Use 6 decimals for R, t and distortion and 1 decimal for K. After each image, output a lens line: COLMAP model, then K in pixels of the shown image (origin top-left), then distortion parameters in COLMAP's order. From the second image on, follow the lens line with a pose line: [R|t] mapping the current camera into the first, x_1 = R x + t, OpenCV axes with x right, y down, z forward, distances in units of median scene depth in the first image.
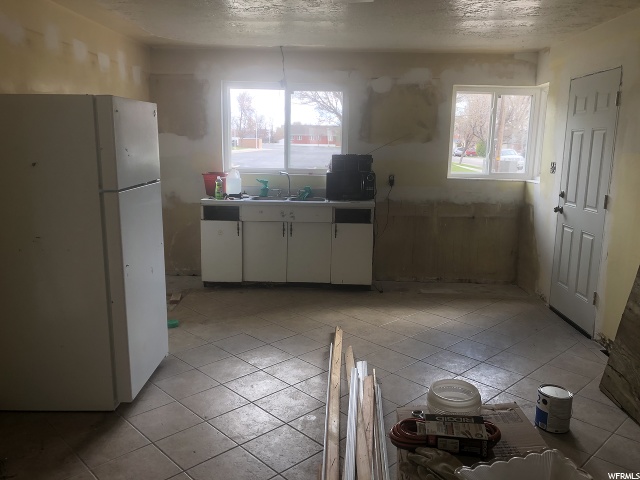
lens RADIAL K [[518.3, 0, 317.3], [0, 518.3, 238.1], [0, 0, 1]] dist [0.001825, -0.010942]
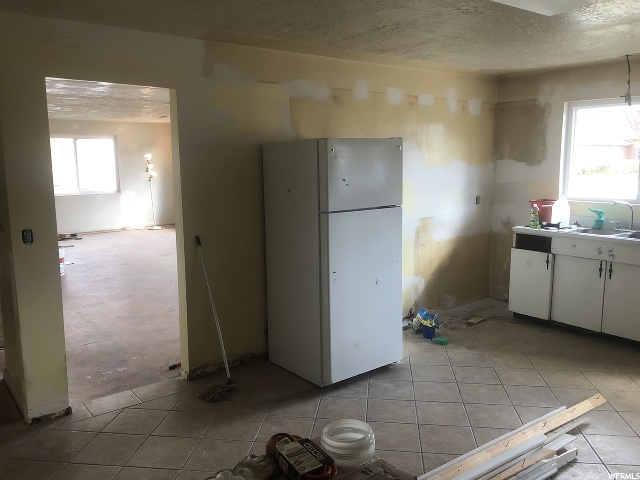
lens RADIAL K [[518.3, 0, 315.7], [0, 518.3, 241.7], [0, 0, 1]] dist [0.001825, -0.010942]
pose [[0.619406, 0.094908, -0.779313, 0.304907], [-0.122627, 0.992178, 0.023367, -0.024072], [0.775435, 0.081091, 0.626199, 0.100643]]
